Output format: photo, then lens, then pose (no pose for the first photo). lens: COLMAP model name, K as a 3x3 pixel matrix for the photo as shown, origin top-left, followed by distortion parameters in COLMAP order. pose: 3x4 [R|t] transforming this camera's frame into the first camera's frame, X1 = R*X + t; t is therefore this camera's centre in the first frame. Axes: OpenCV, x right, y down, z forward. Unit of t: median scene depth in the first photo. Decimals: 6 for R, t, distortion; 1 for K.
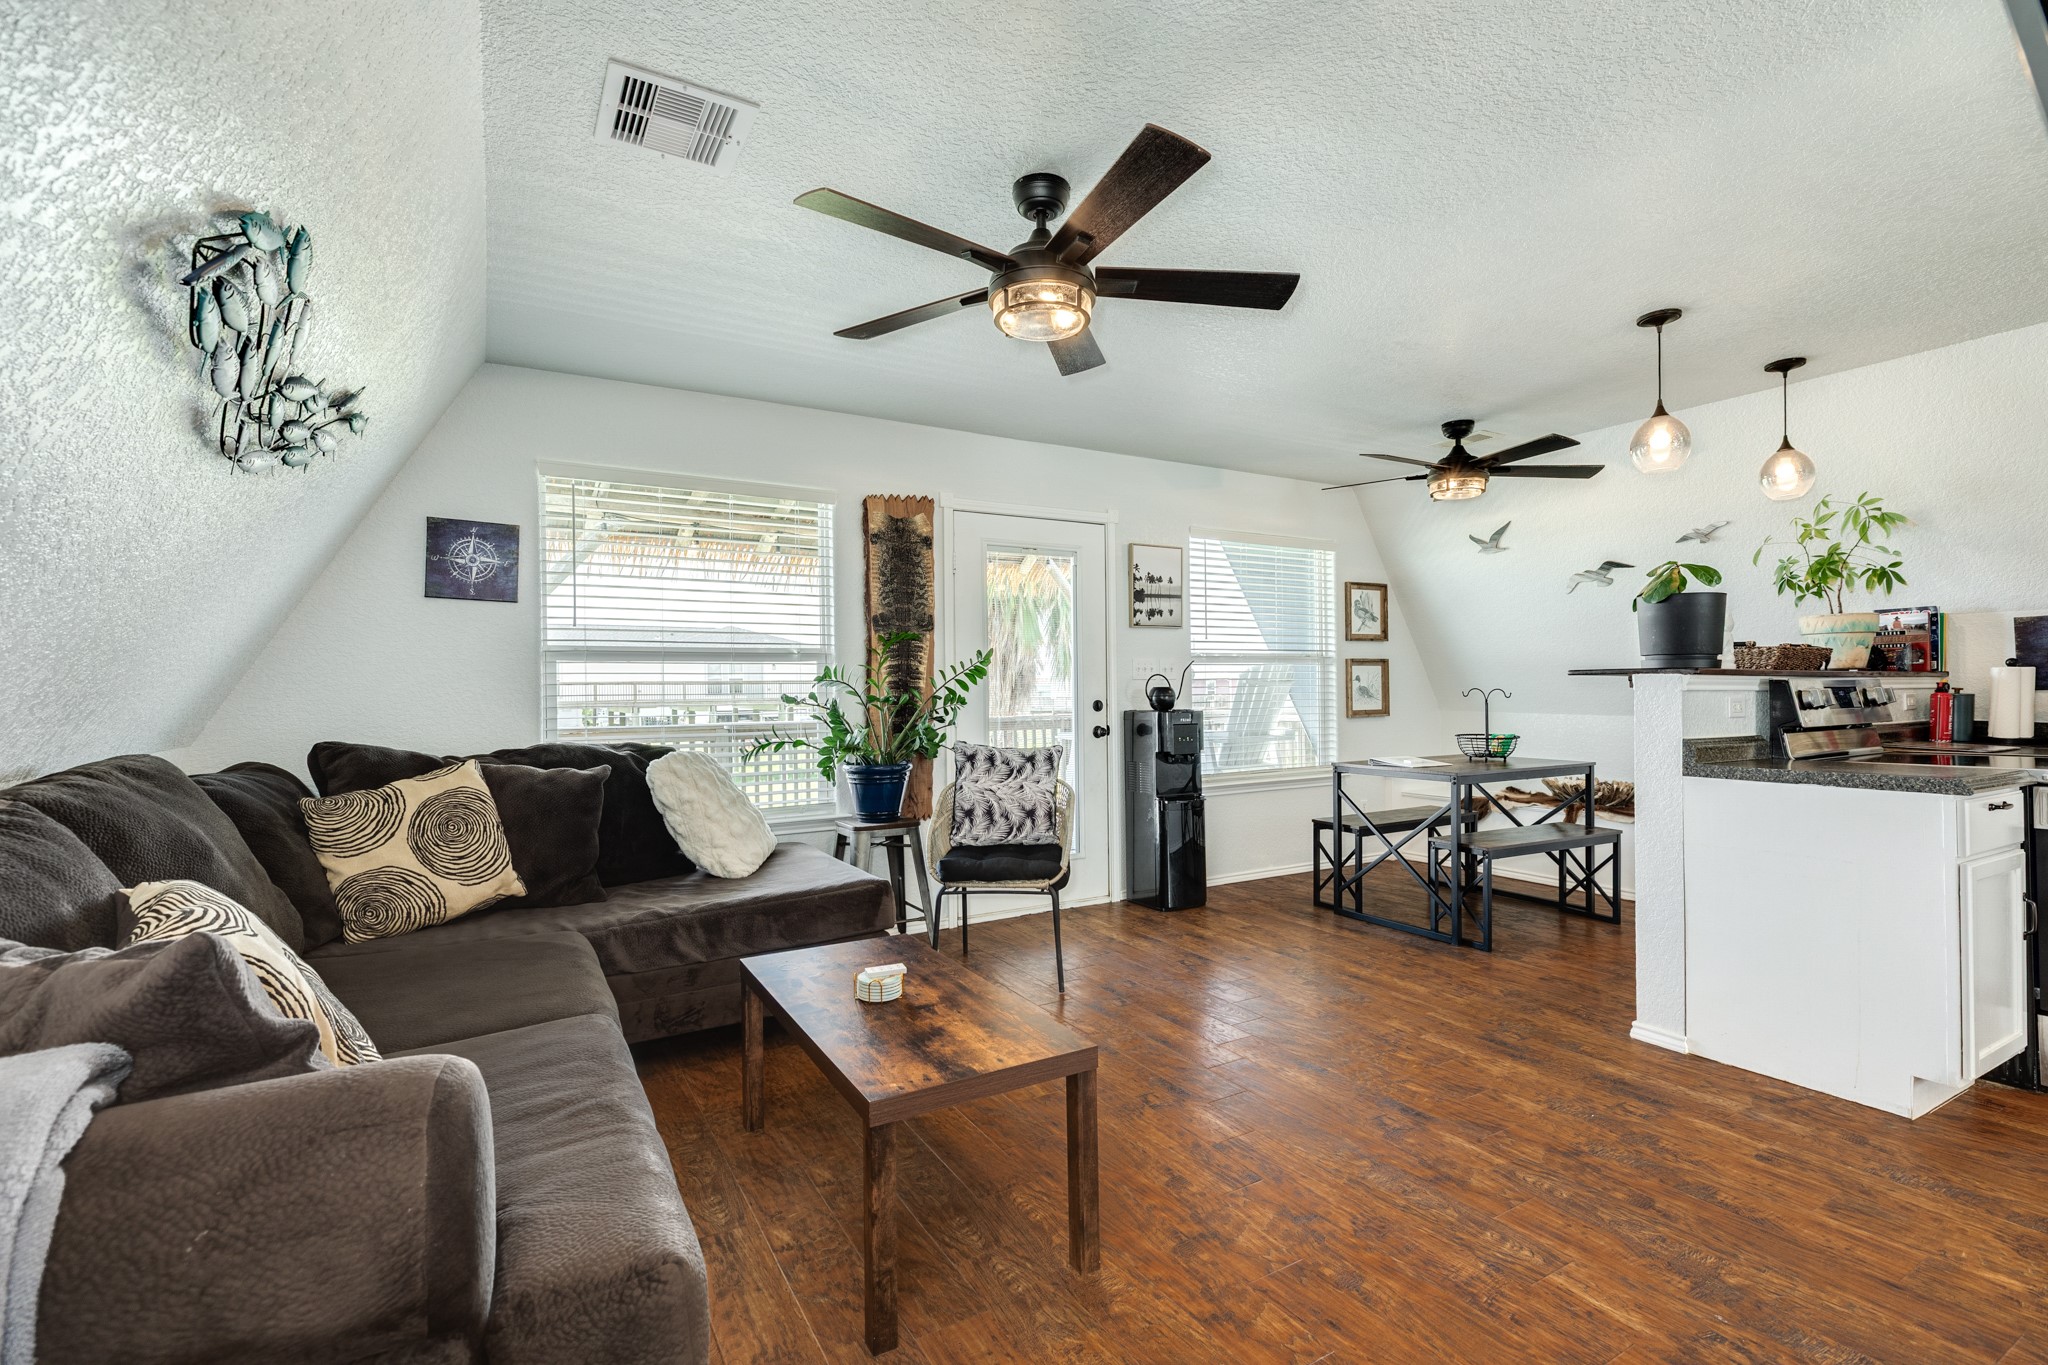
lens RADIAL K [[914.3, 0, 1020.4], [0, 914.3, 687.3], [0, 0, 1]] dist [0.003558, 0.000194]
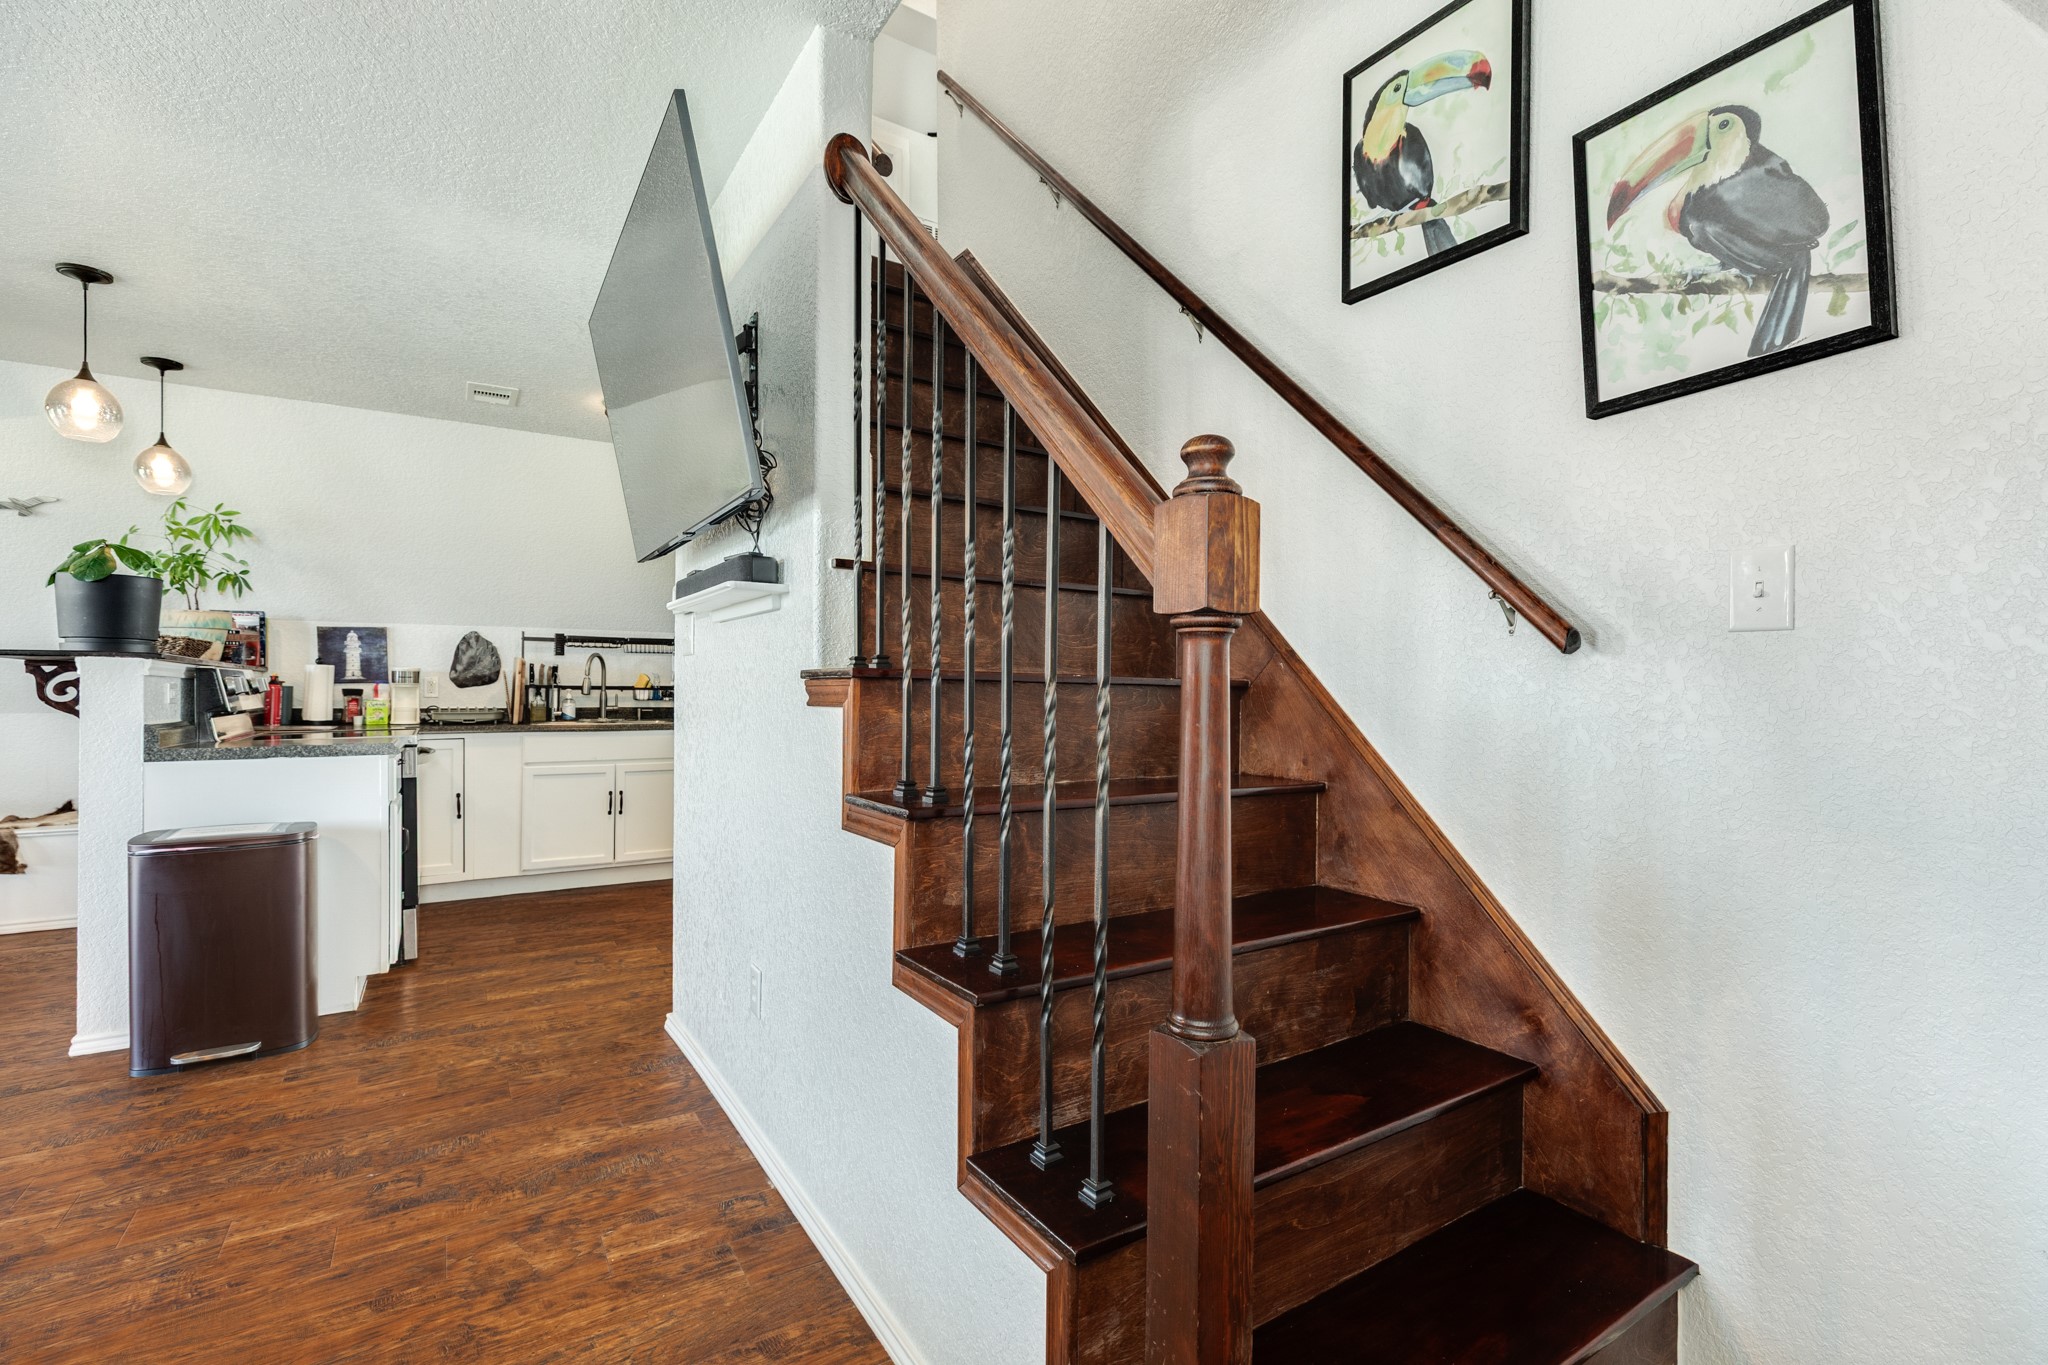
lens RADIAL K [[914.3, 0, 1024.8], [0, 914.3, 688.1], [0, 0, 1]] dist [0.003558, 0.000194]
pose [[-0.044699, 0.009105, 0.998959, -0.231212], [-0.002658, 0.999954, -0.009233, 0.018904], [-0.998997, -0.003068, -0.044672, 0.081013]]
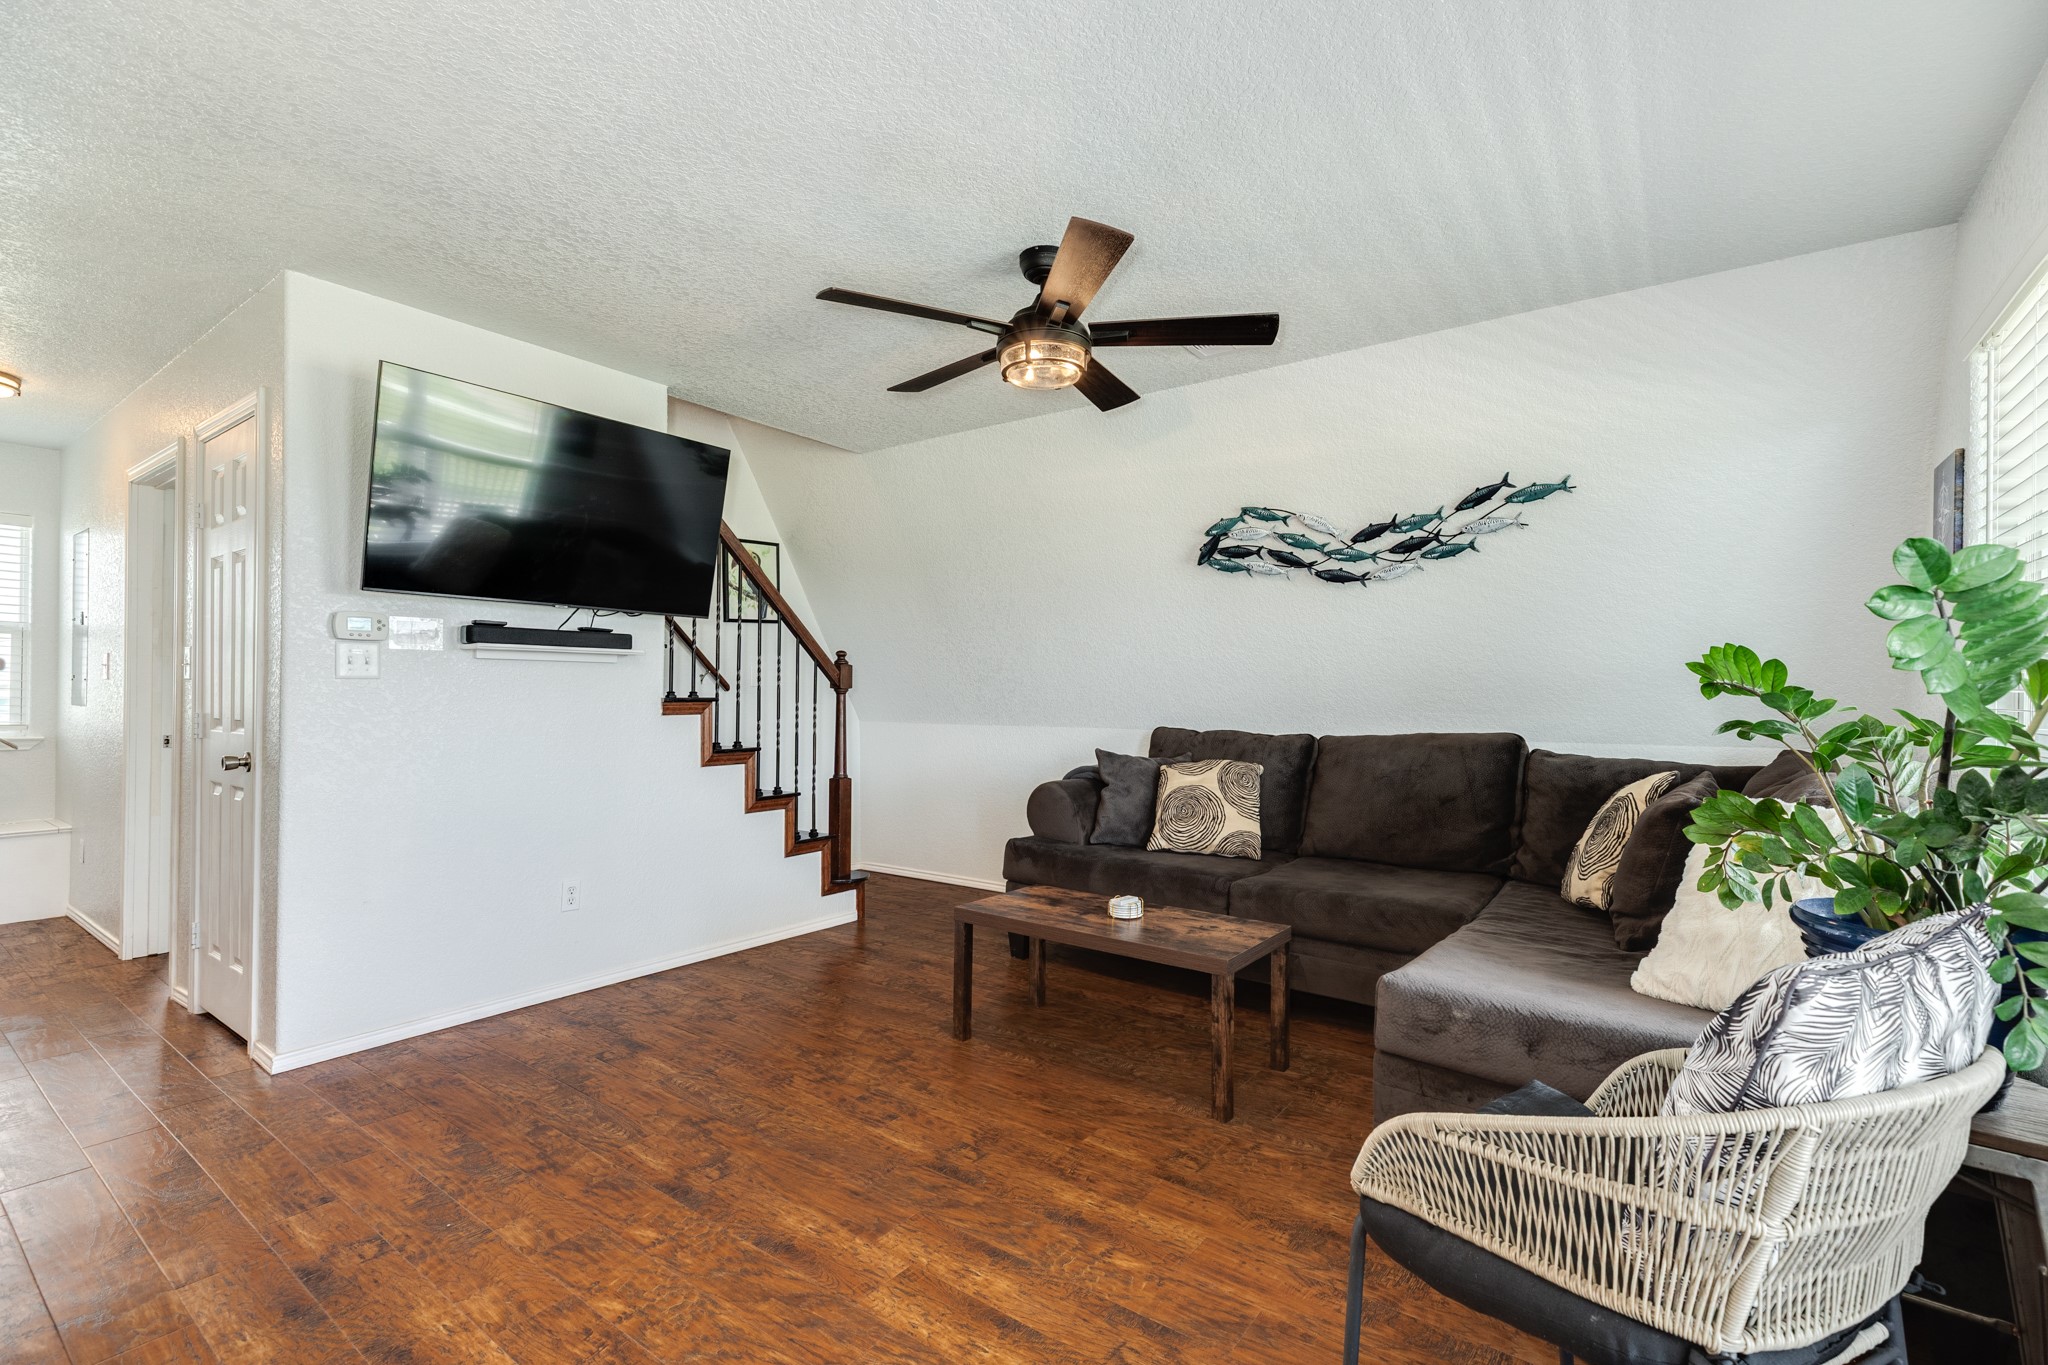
lens RADIAL K [[914.3, 0, 1025.9], [0, 914.3, 688.8], [0, 0, 1]] dist [0.003558, 0.000194]
pose [[-0.915661, 0.001650, -0.401948, 0.318943], [0.000882, 0.999997, 0.002097, -0.007294], [0.401950, 0.001566, -0.915660, 1.292753]]
